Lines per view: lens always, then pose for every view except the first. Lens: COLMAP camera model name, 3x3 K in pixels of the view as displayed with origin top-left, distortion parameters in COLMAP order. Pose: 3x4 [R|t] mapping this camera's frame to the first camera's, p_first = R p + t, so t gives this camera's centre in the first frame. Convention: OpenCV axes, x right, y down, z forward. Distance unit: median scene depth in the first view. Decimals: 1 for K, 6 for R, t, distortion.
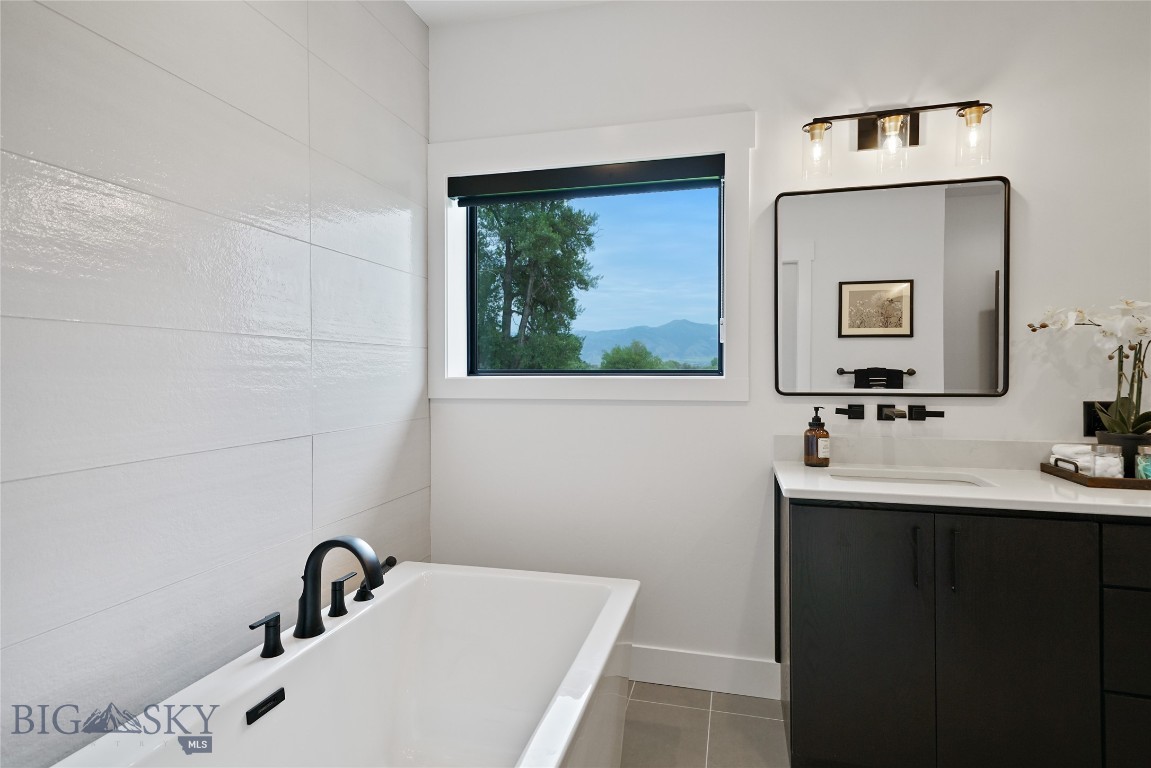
lens RADIAL K [[623.0, 0, 576.1], [0, 623.0, 369.8], [0, 0, 1]] dist [0.025324, -0.000520]
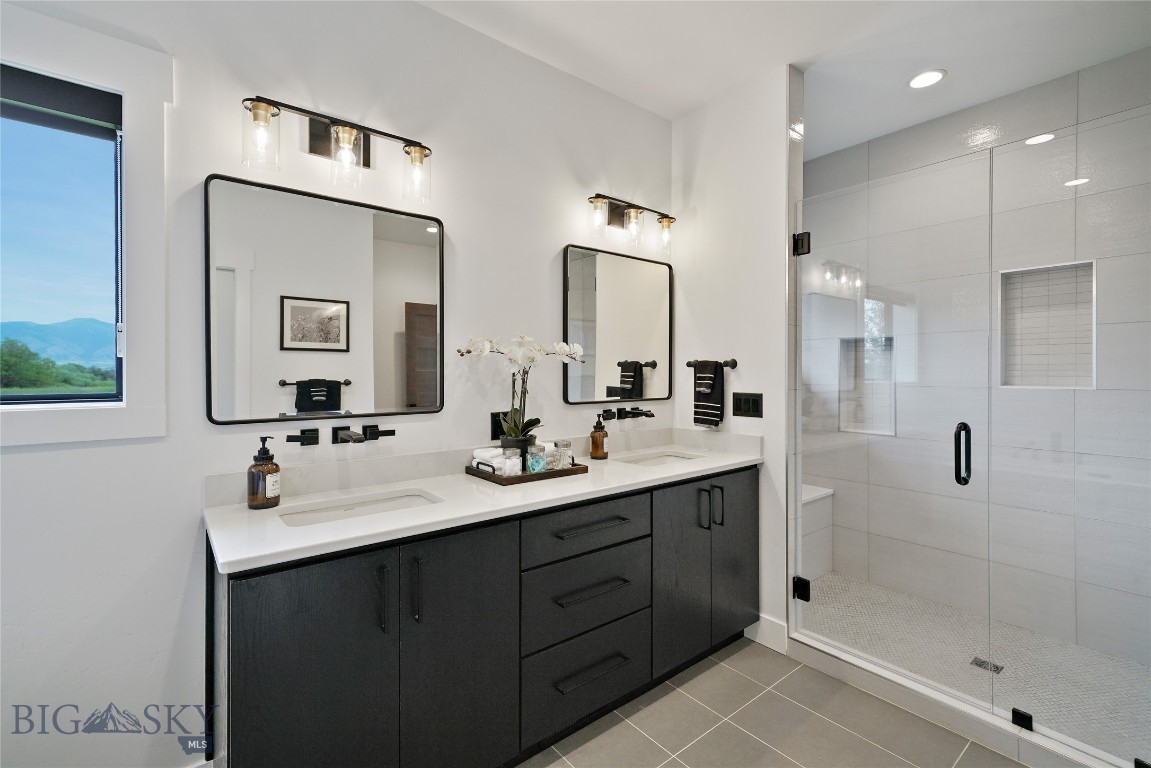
lens RADIAL K [[517.3, 0, 575.2], [0, 517.3, 377.1], [0, 0, 1]] dist [0.003646, 0.000622]
pose [[0.603311, -0.004975, 0.797491, 0.078168], [0.001194, 0.999985, 0.005336, -0.025095], [-0.797505, -0.002267, 0.603308, 0.235372]]
